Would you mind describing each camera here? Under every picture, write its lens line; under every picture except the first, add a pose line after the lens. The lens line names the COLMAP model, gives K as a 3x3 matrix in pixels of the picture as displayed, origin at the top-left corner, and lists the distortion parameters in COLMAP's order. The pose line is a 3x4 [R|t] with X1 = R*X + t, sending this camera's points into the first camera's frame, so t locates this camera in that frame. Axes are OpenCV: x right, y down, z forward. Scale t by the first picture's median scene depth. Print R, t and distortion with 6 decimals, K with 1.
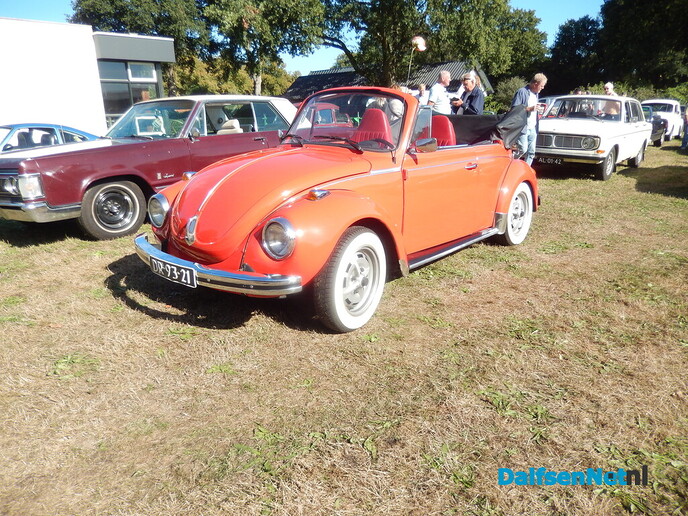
lens RADIAL K [[494.8, 0, 362.5], [0, 494.8, 241.6], [0, 0, 1]] dist [-0.020800, 0.009477]
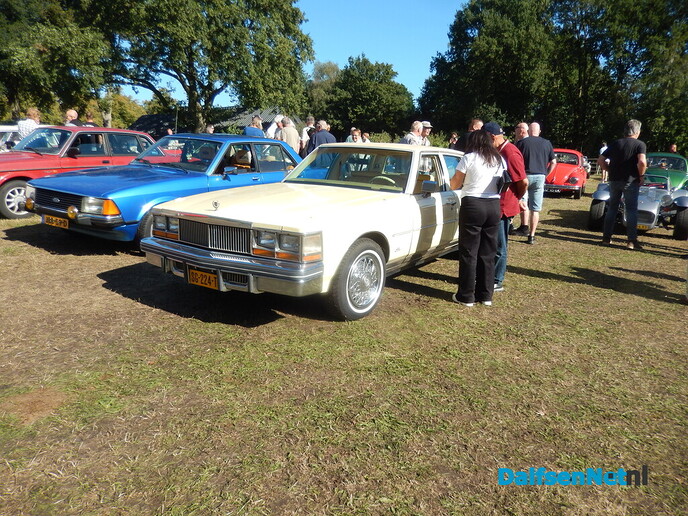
lens RADIAL K [[494.8, 0, 358.3], [0, 494.8, 239.8], [0, 0, 1]] dist [-0.020800, 0.009477]
pose [[0.993901, 0.015683, 0.109155, 0.344451], [-0.005931, 0.996005, -0.089095, 0.016391], [-0.110116, 0.087904, 0.990024, -0.052404]]
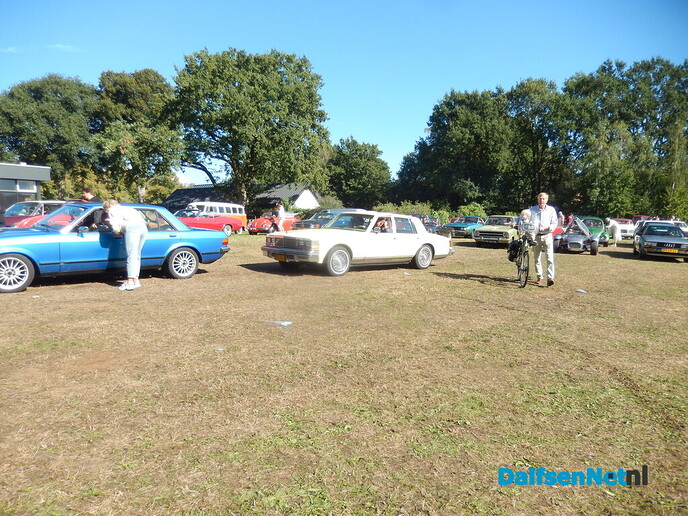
lens RADIAL K [[494.8, 0, 357.6], [0, 494.8, 244.3], [0, 0, 1]] dist [-0.020800, 0.009477]
pose [[0.984076, 0.014026, 0.177193, 0.159988], [0.024128, 0.977114, -0.211344, 0.101420], [-0.176102, 0.212253, 0.961216, -0.338320]]
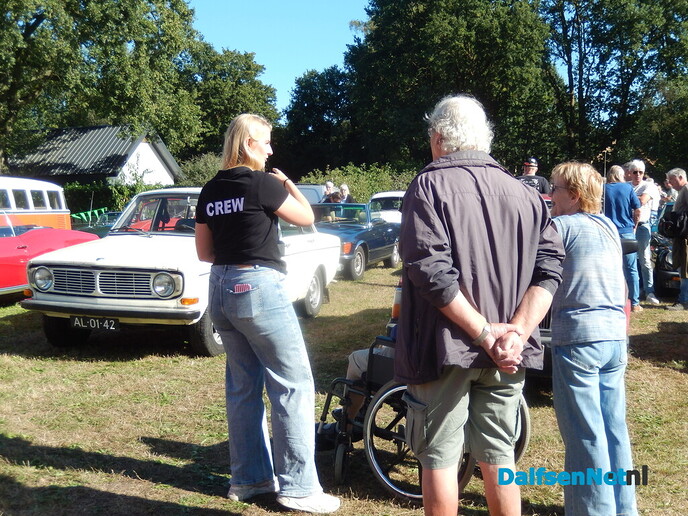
lens RADIAL K [[847.3, 0, 339.4], [0, 847.3, 228.3], [0, 0, 1]] dist [-0.021687, 0.000000]
pose [[0.926565, -0.011647, 0.375954, 0.075469], [0.097441, 0.972831, -0.210013, -0.014997], [-0.363294, 0.231224, 0.902526, 0.039857]]
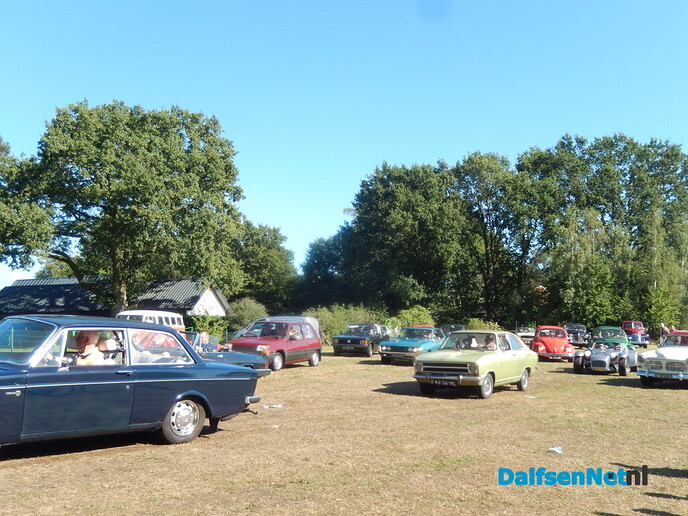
lens RADIAL K [[692.8, 0, 344.9], [0, 692.8, 249.5], [0, 0, 1]] dist [-0.015526, 0.000000]
pose [[0.931321, 0.054844, 0.360046, -0.026427], [0.082008, 0.931629, -0.354038, 0.108111], [-0.354846, 0.359249, 0.863148, -0.382617]]
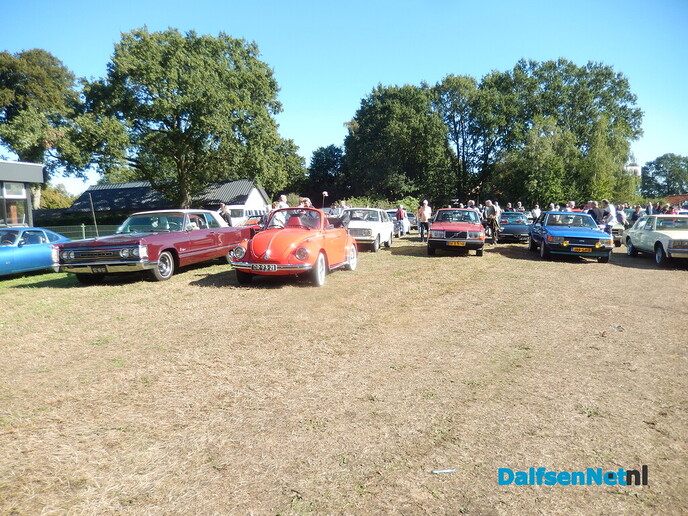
lens RADIAL K [[494.8, 0, 340.8], [0, 494.8, 237.5], [0, 0, 1]] dist [-0.020800, 0.009477]
pose [[0.912088, -0.030157, 0.408884, -0.104310], [0.121015, 0.972661, -0.198209, 0.047097], [-0.391728, 0.230265, 0.890802, -0.166621]]
